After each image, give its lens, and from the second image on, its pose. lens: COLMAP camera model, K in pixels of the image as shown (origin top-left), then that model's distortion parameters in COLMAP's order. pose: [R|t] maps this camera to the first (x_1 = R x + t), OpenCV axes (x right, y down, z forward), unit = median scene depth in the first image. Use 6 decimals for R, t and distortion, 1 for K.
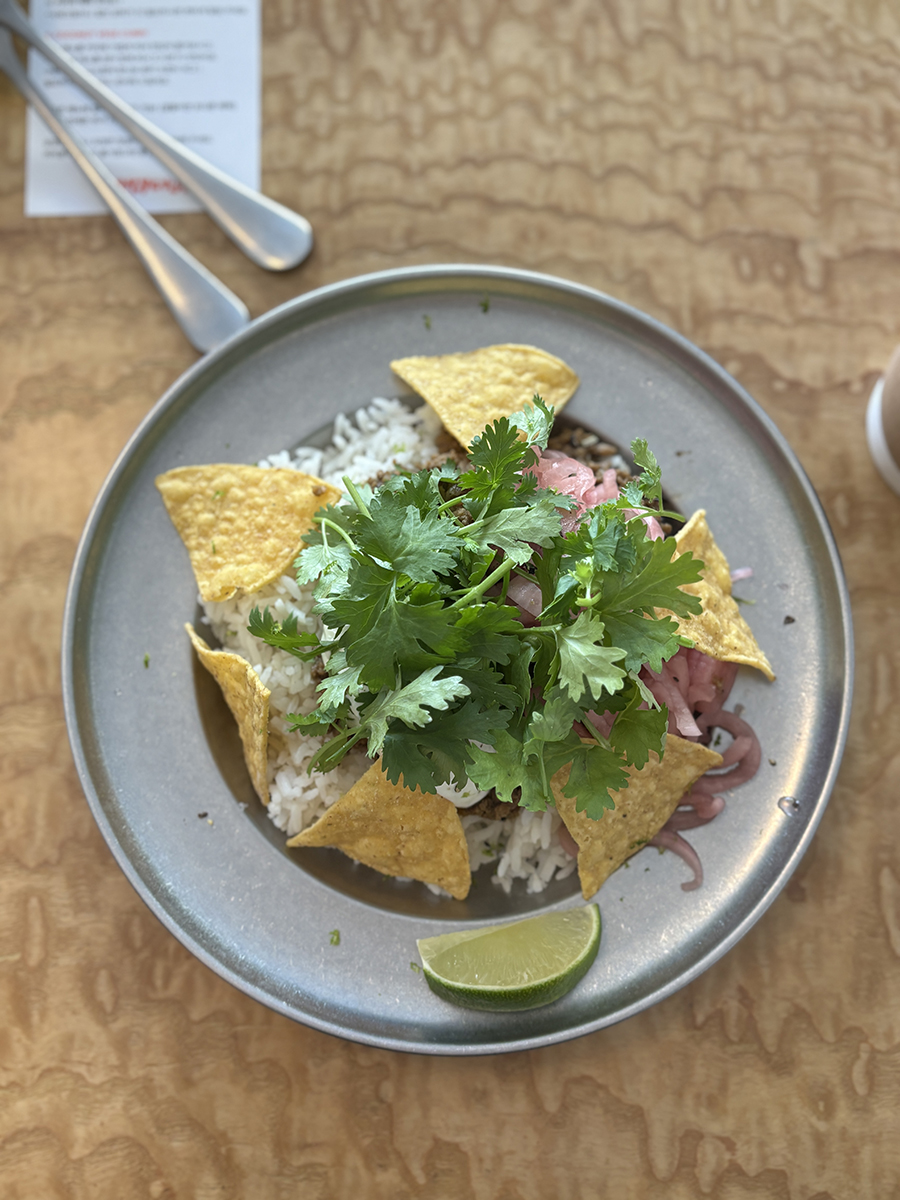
lens RADIAL K [[1165.3, 0, 448.8], [0, 1165.3, 601.0], [0, 0, 1]] dist [0.018304, 0.000000]
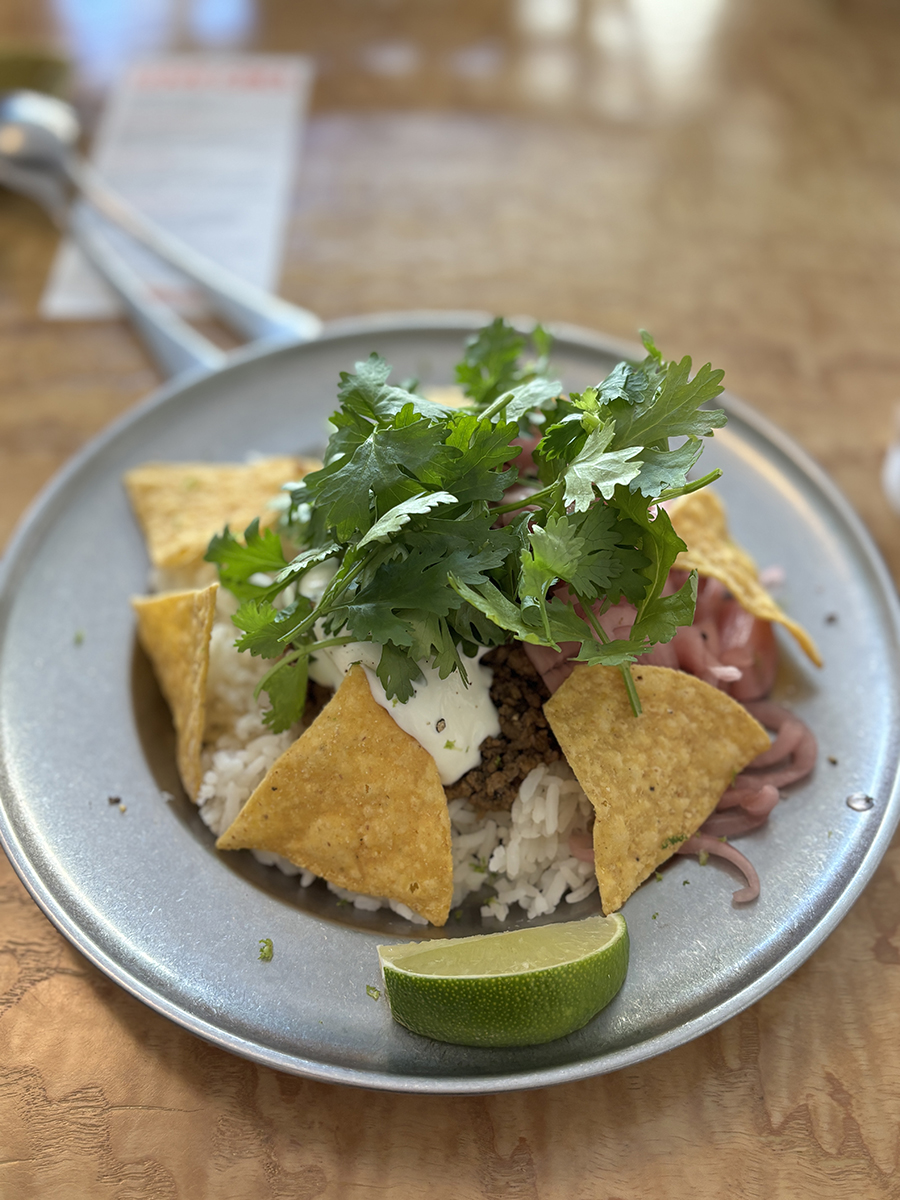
lens RADIAL K [[1165.3, 0, 452.4], [0, 1165.3, 600.0], [0, 0, 1]] dist [0.018304, 0.000000]
pose [[0.999596, 0.027760, -0.006052, 0.017696], [-0.027208, 0.873943, -0.485267, 0.448301], [-0.008182, 0.485236, 0.874345, 0.249762]]
